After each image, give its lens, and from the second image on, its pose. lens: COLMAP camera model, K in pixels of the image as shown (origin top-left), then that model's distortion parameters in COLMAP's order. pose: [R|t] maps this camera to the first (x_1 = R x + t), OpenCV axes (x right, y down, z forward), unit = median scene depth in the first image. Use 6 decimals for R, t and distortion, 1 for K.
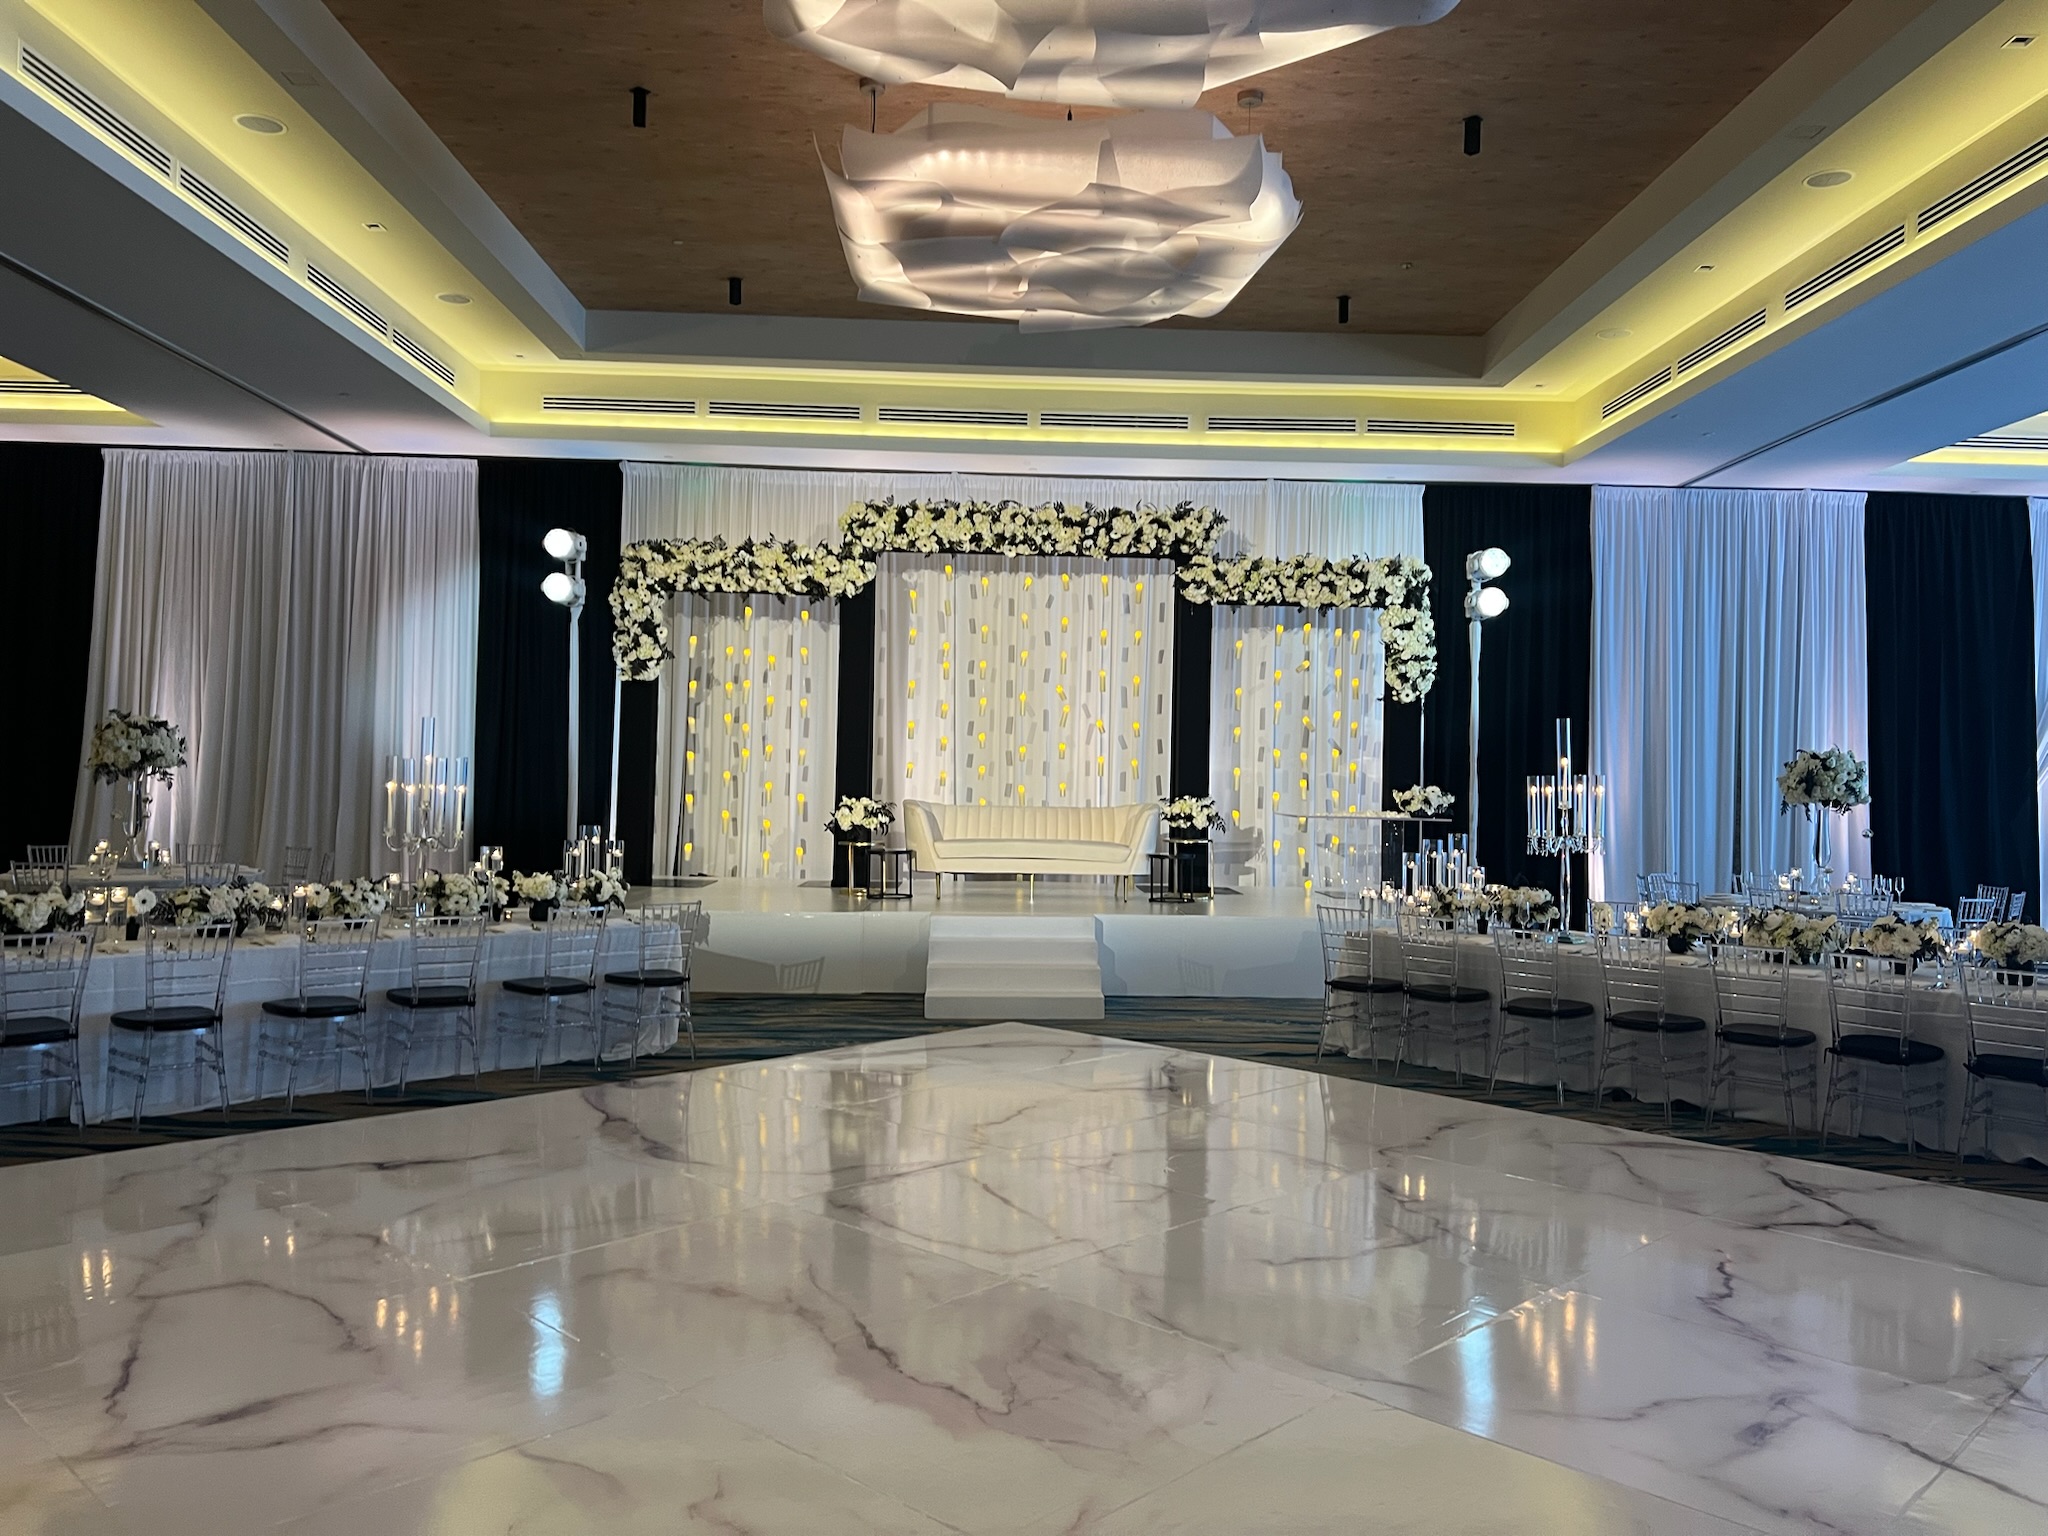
lens RADIAL K [[1520.8, 0, 1024.0], [0, 1520.8, 768.0], [0, 0, 1]] dist [0.090970, -0.289063]
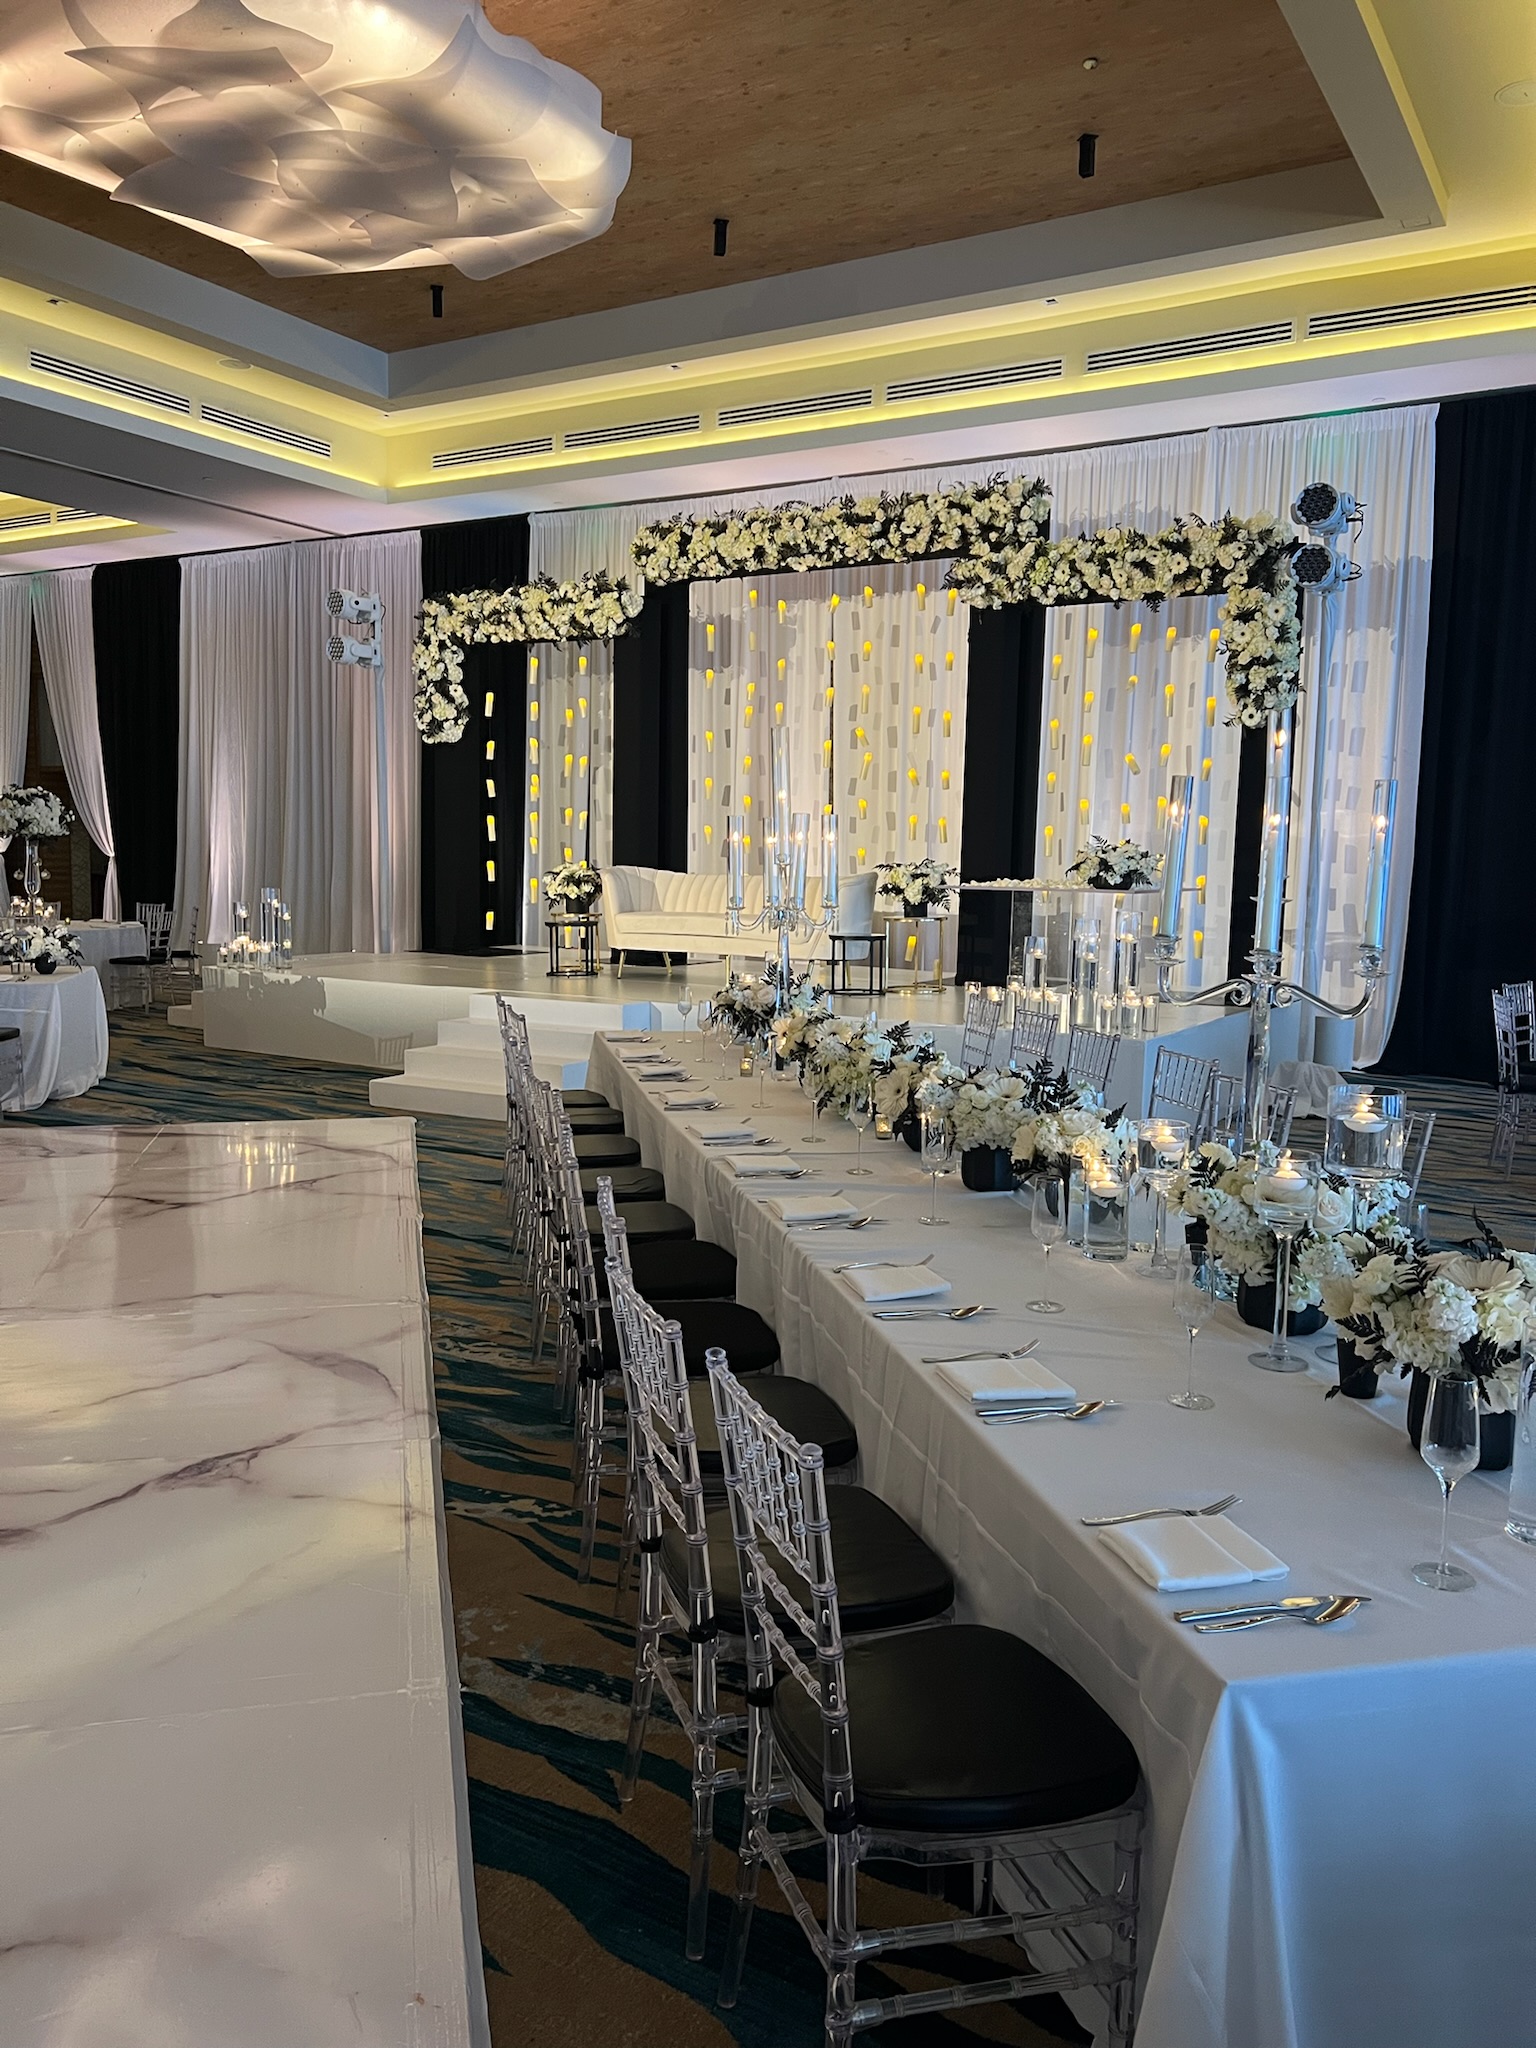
lens RADIAL K [[1543.9, 0, 768.0], [0, 1543.9, 1024.0], [0, 0, 1]] dist [-0.002687, -0.003392]
pose [[0.839294, 0.055171, -0.540871, 0.453441], [0.003043, 0.994346, 0.106149, 0.016153], [0.543669, -0.090736, 0.834380, 0.282076]]
